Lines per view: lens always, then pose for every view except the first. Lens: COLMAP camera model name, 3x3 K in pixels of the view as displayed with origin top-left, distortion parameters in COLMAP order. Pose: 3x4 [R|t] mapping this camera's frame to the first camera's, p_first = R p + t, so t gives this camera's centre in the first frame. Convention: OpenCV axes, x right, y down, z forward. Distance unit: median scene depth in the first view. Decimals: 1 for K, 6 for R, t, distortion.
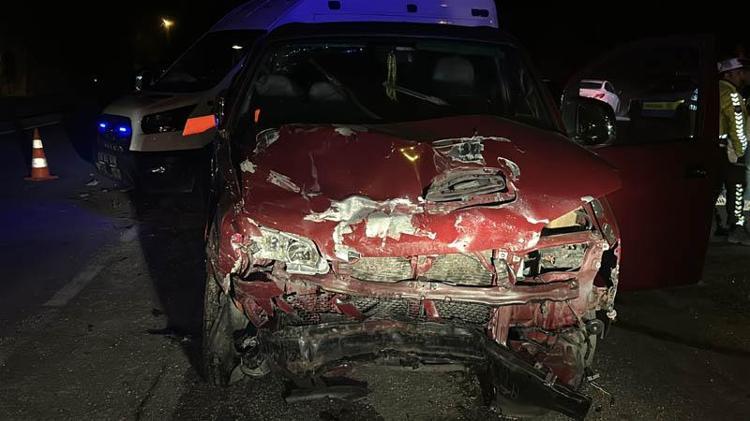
lens RADIAL K [[699.6, 0, 369.6], [0, 699.6, 205.6], [0, 0, 1]] dist [0.133064, -0.287252]
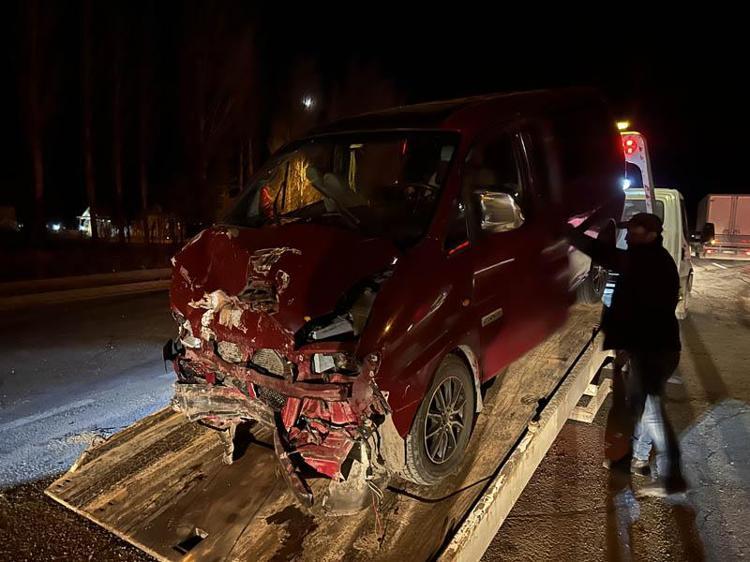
lens RADIAL K [[575.7, 0, 381.5], [0, 575.7, 281.1], [0, 0, 1]] dist [0.049268, 0.005400]
pose [[0.812074, 0.072819, -0.578993, 0.831092], [0.000030, 0.992178, 0.124827, -0.161927], [0.583554, -0.101386, 0.805720, 0.334803]]
